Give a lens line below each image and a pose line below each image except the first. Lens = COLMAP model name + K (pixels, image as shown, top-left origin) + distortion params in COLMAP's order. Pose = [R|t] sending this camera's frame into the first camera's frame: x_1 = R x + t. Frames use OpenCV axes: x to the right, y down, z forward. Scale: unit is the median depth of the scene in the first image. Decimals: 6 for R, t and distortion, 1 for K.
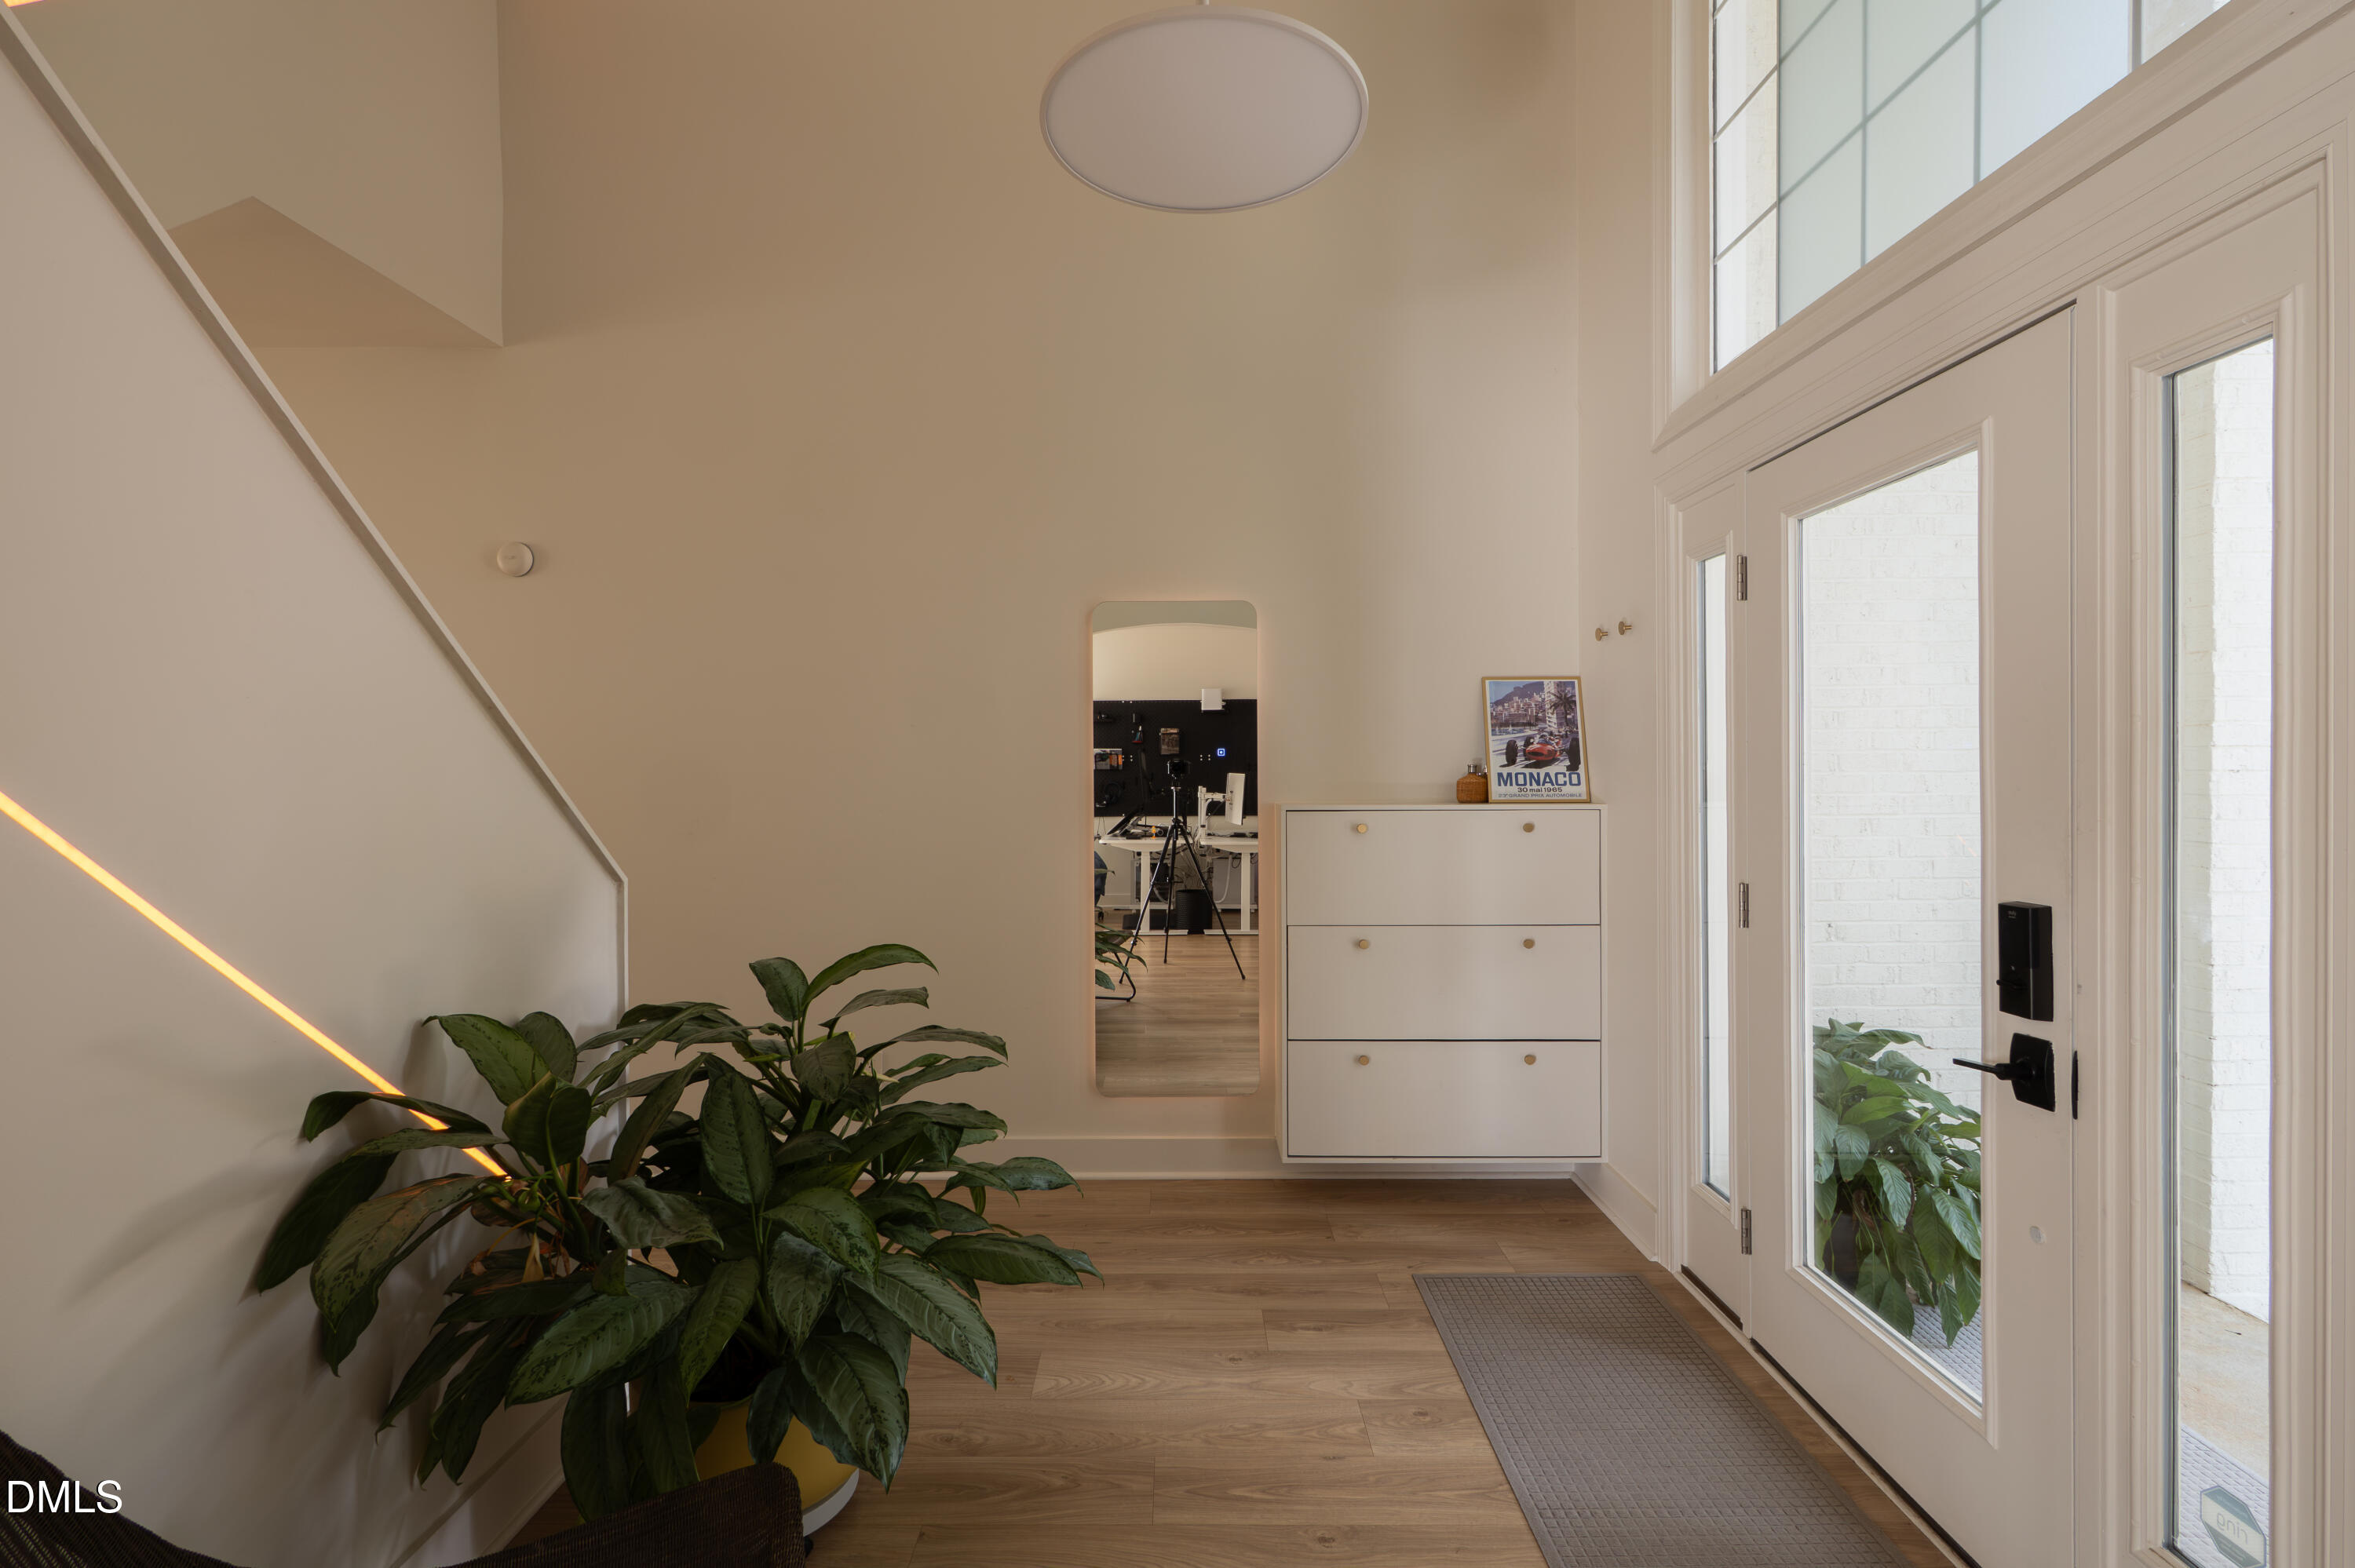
lens RADIAL K [[1096.2, 0, 1177.5], [0, 1096.2, 784.0], [0, 0, 1]] dist [-0.000615, 0.000047]
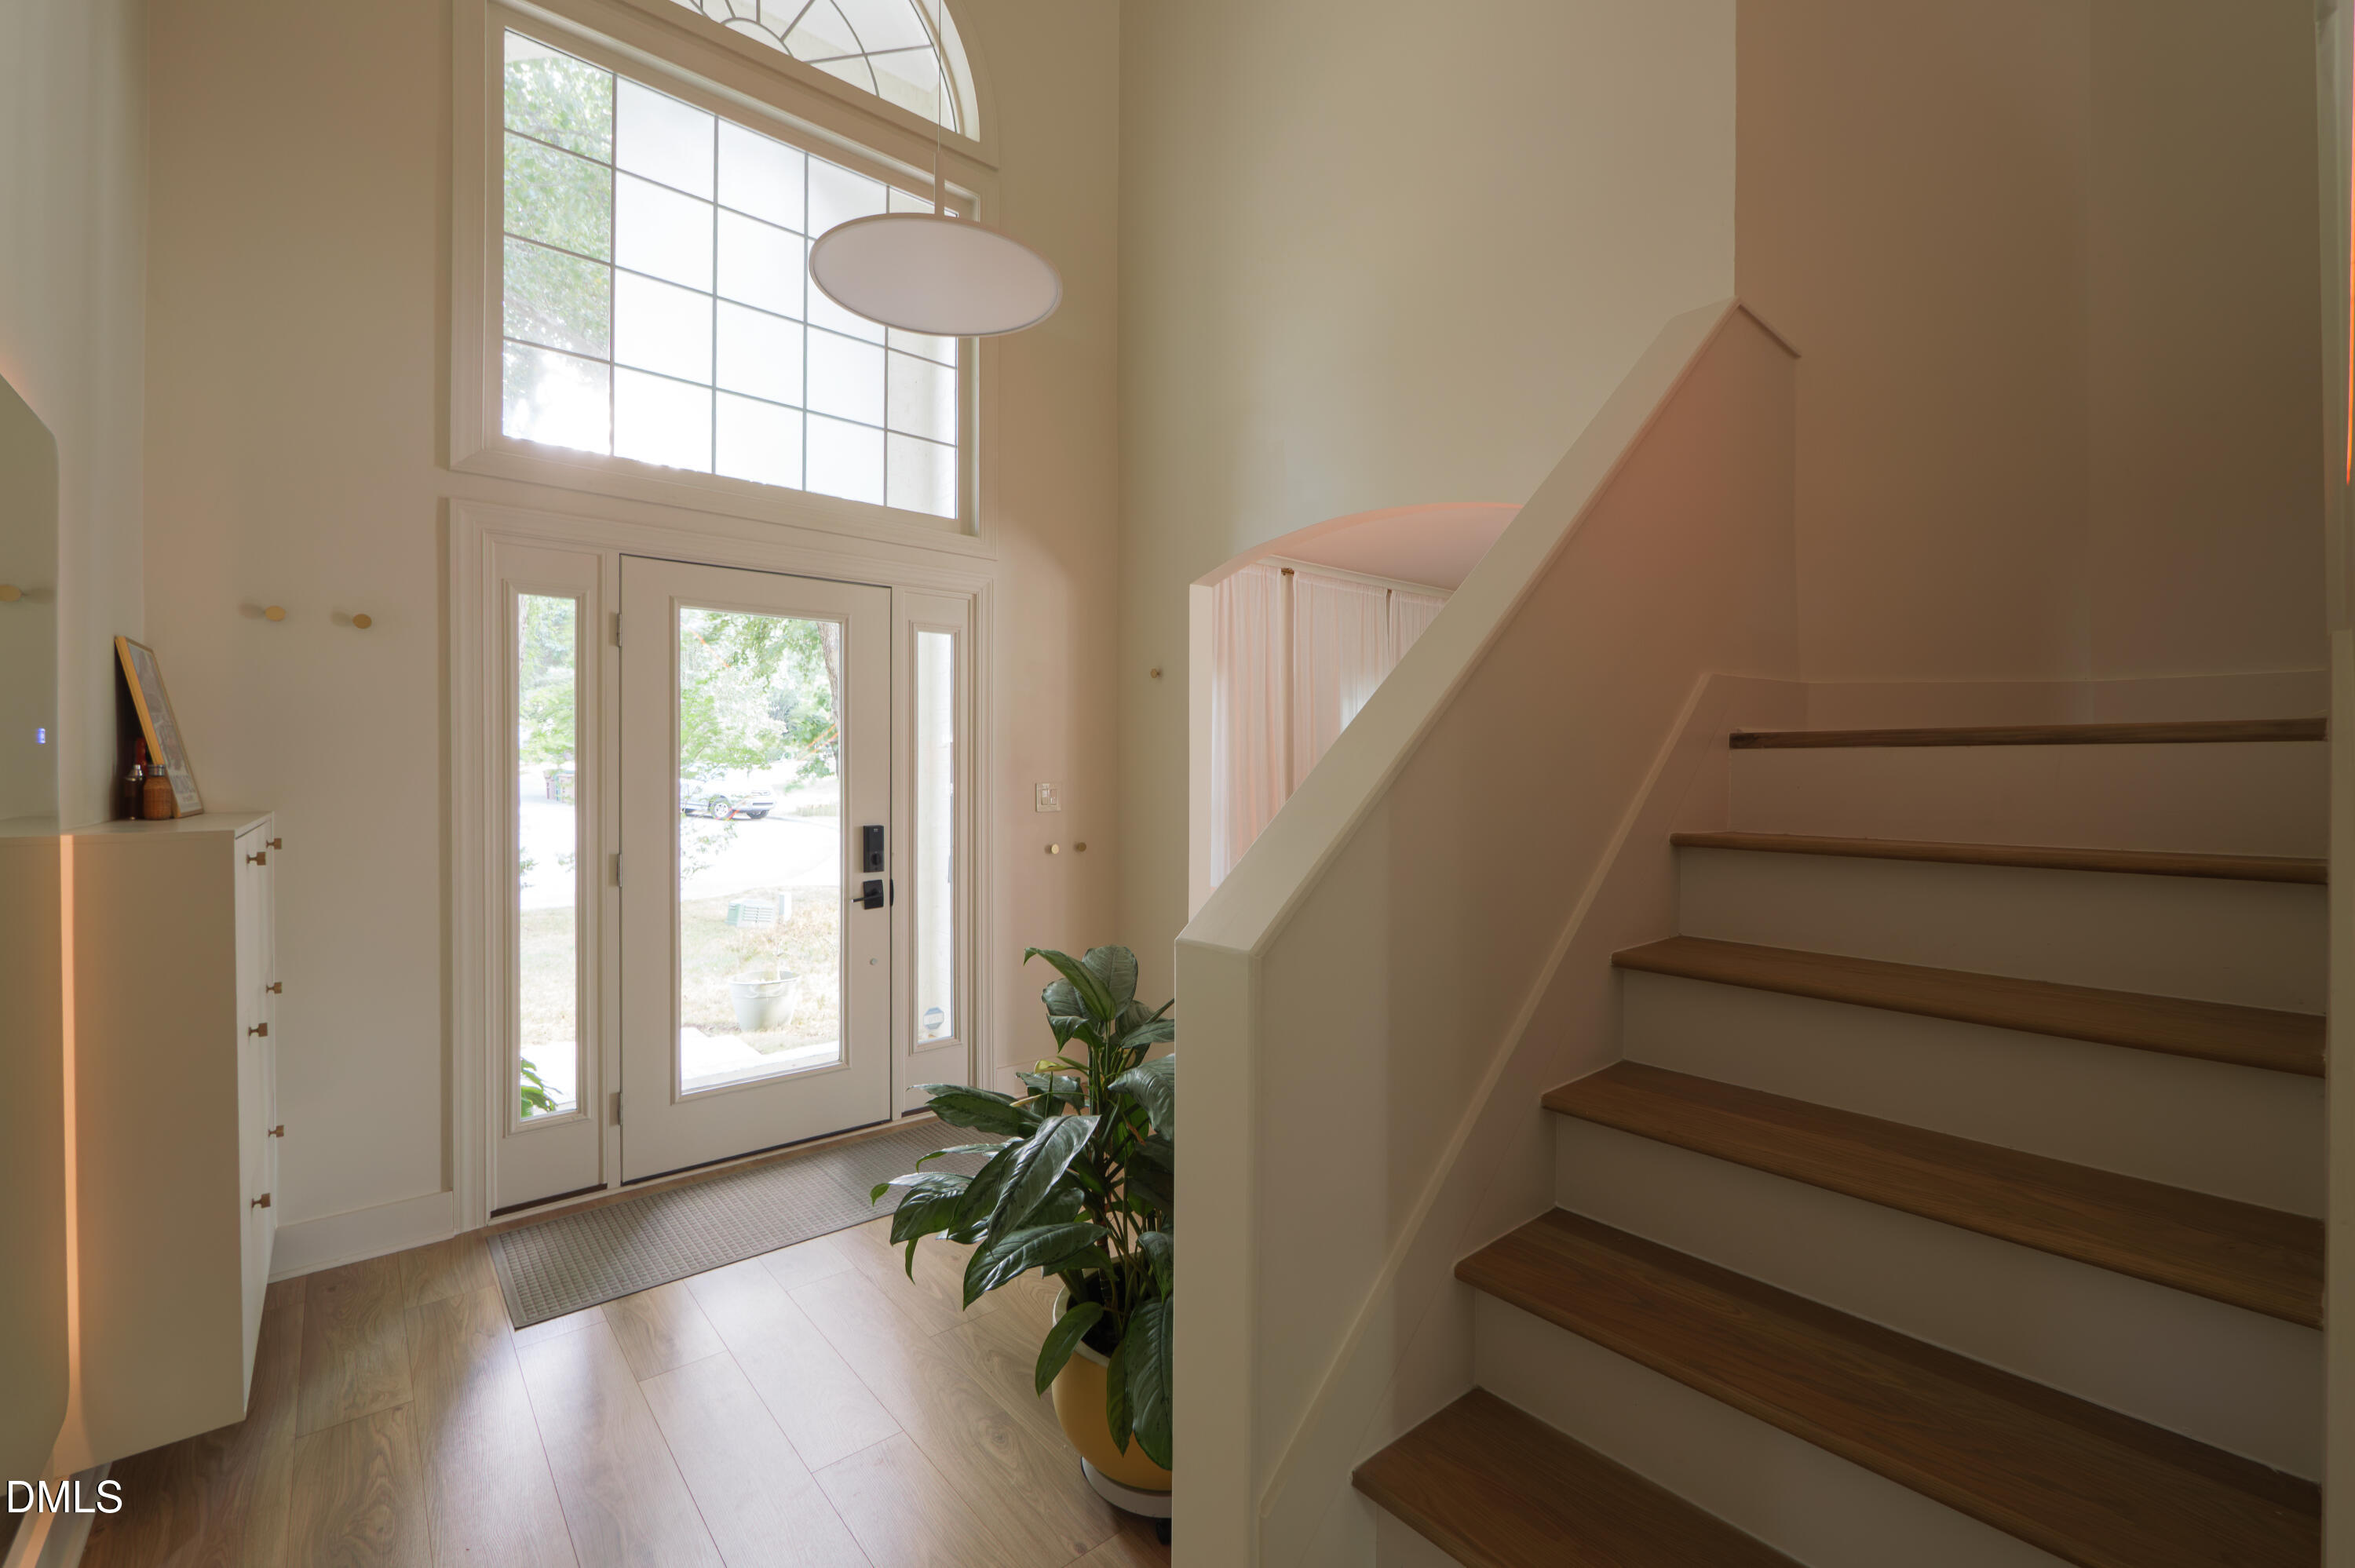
lens RADIAL K [[980.4, 0, 1177.5], [0, 980.4, 784.0], [0, 0, 1]] dist [-0.004653, -0.000225]
pose [[-0.656377, 0.003745, 0.754423, -1.146646], [0.020663, 0.999702, 0.013016, 0.003982], [-0.754150, 0.024132, -0.656259, 1.692909]]
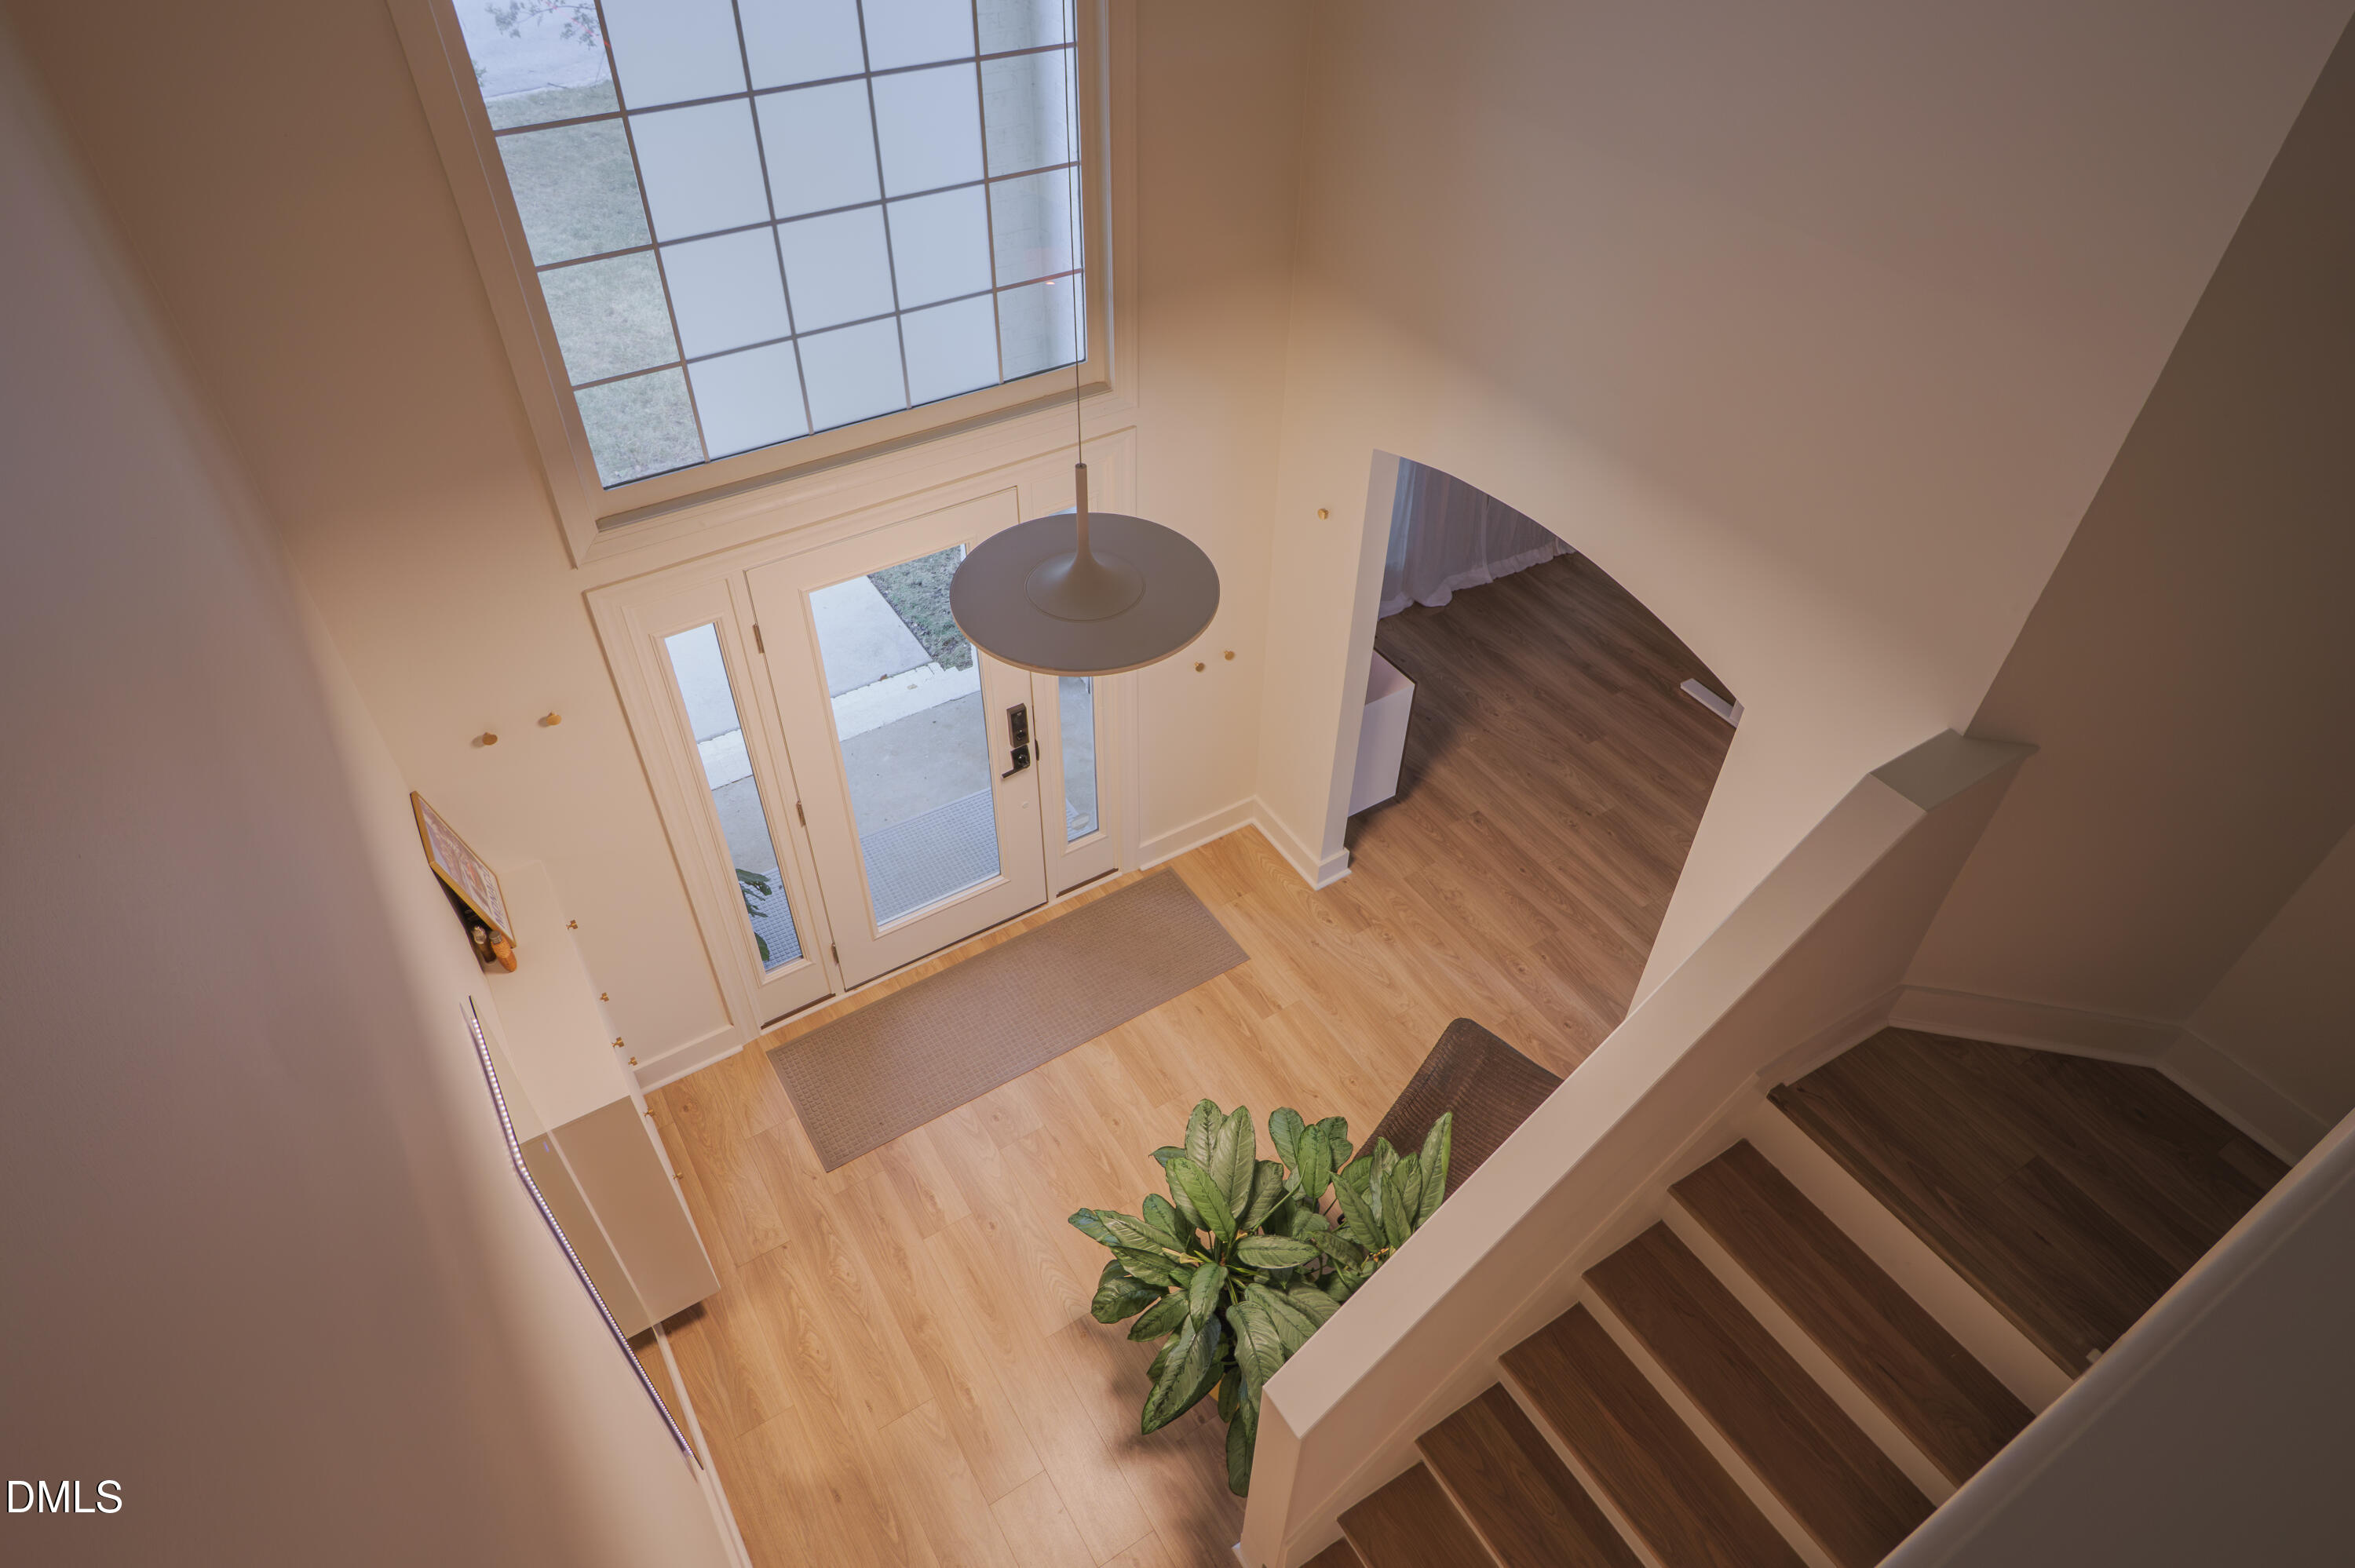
lens RADIAL K [[1359.9, 0, 1177.5], [0, 1359.9, 784.0], [0, 0, 1]] dist [-0.003687, -0.000825]
pose [[-0.538274, -0.570871, 0.619973, -1.180298], [0.009410, 0.731521, 0.681754, -1.565738], [-0.842717, 0.372804, -0.388387, 1.693215]]
